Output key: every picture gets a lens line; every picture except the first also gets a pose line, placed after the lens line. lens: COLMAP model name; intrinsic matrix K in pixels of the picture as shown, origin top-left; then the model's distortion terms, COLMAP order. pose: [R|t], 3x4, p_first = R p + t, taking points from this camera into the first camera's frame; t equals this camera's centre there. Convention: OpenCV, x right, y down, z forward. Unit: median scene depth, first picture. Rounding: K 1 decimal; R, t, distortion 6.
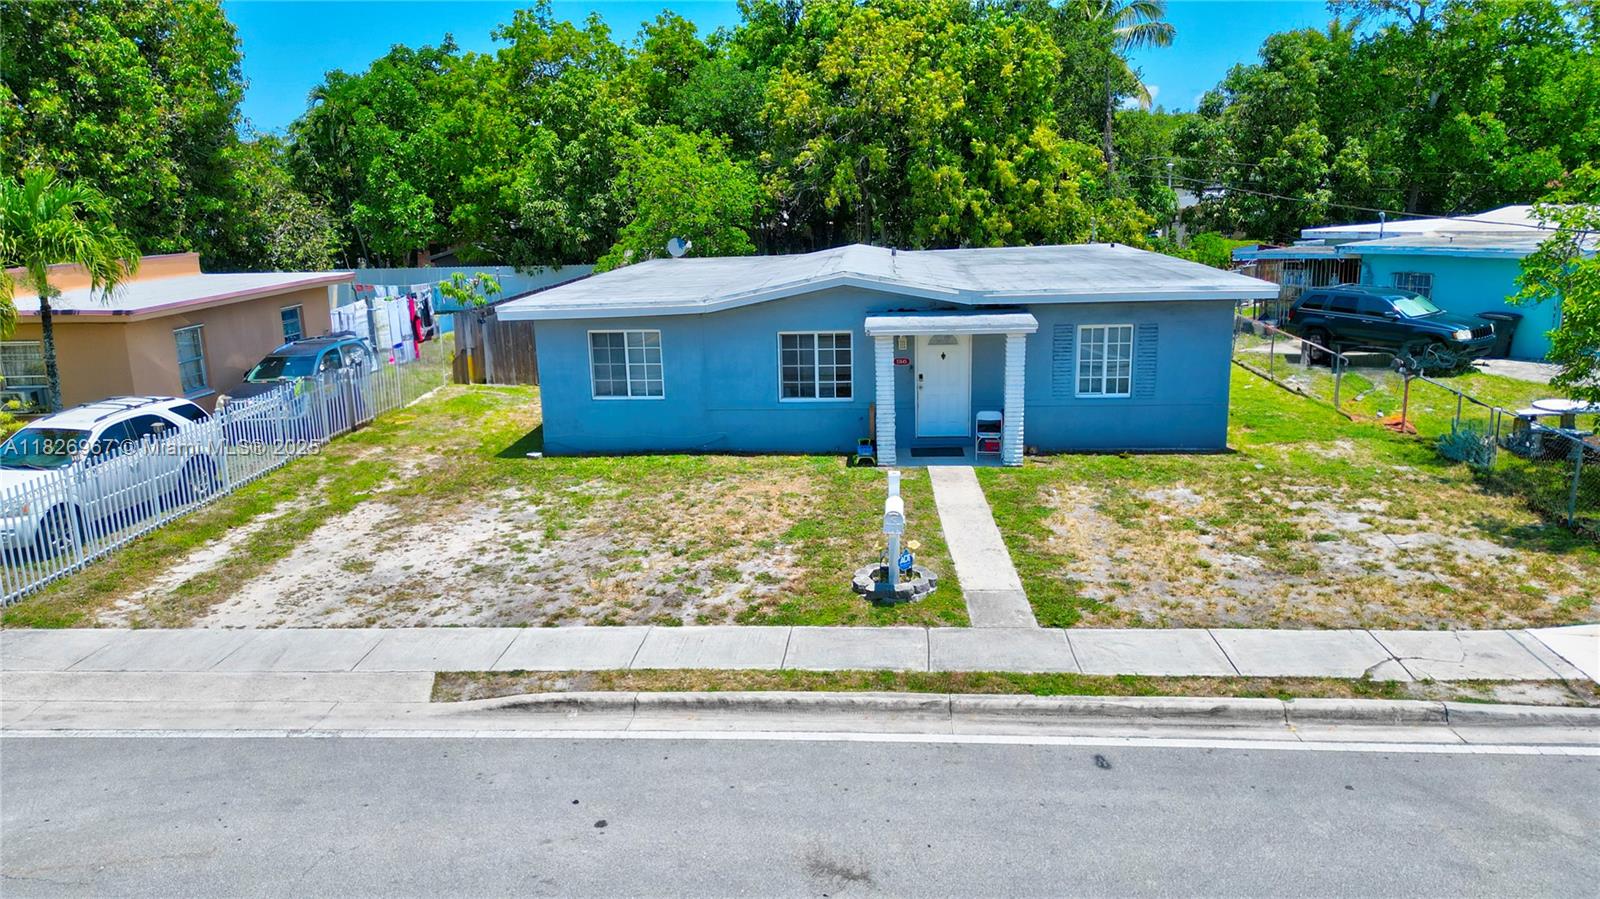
lens RADIAL K [[1132.1, 0, 798.5], [0, 1132.1, 443.3], [0, 0, 1]] dist [0.039295, -0.015390]
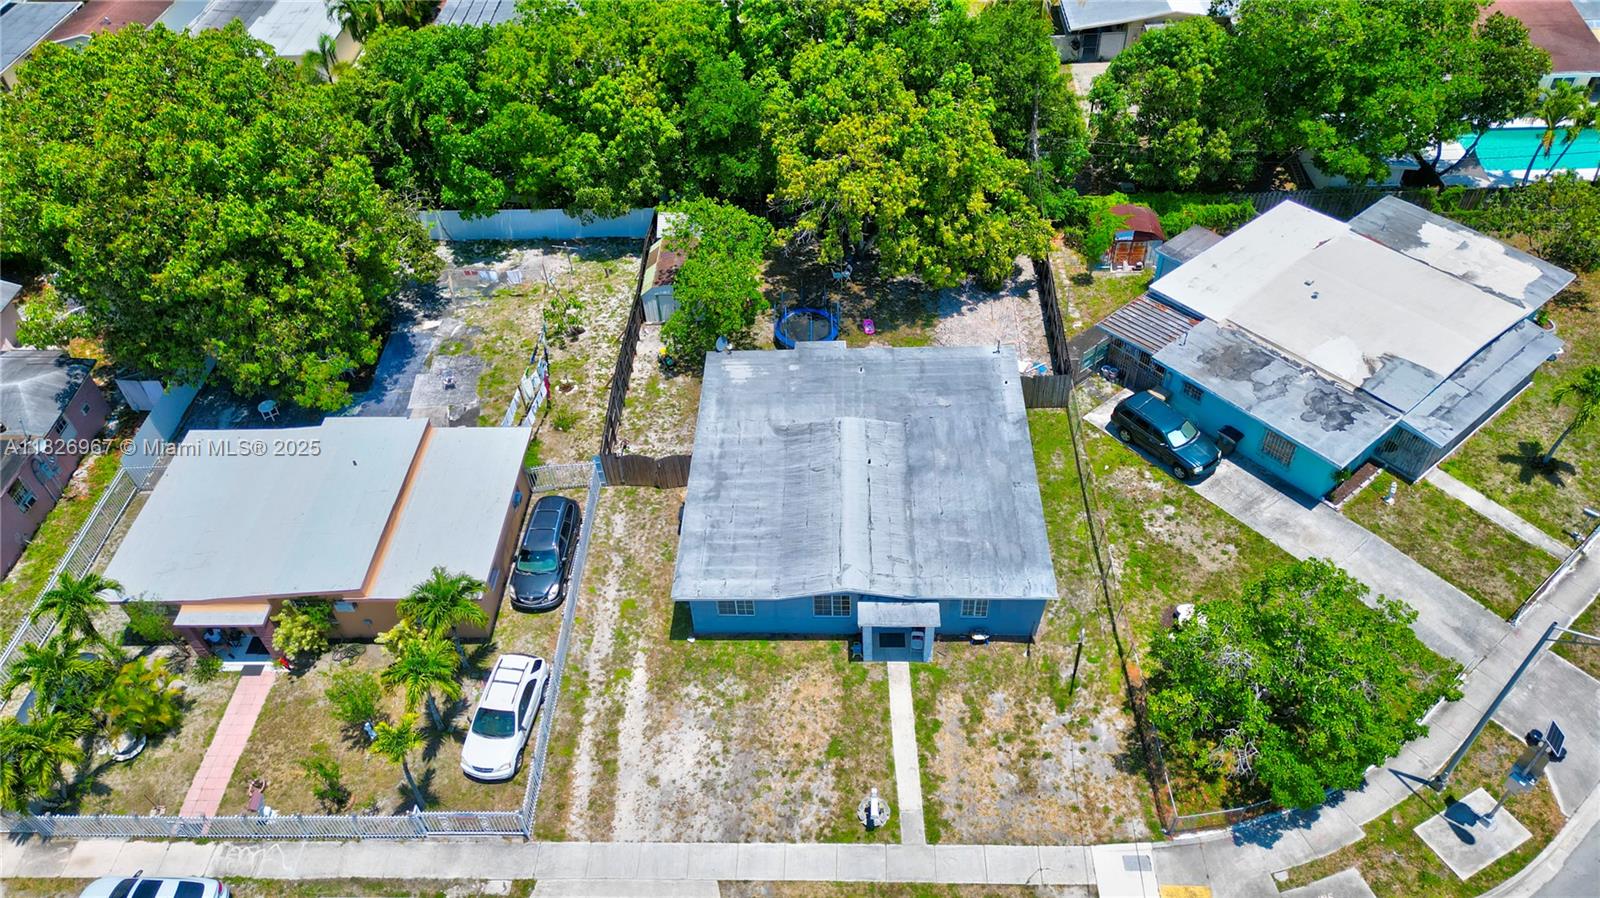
lens RADIAL K [[1132.1, 0, 794.7], [0, 1132.1, 449.2], [0, 0, 1]] dist [0.039295, -0.015390]
pose [[0.998810, -0.043942, 0.021183, -0.104780], [0.026114, 0.848435, 0.528656, -1.785631], [-0.041202, -0.527473, 0.848572, -0.707436]]
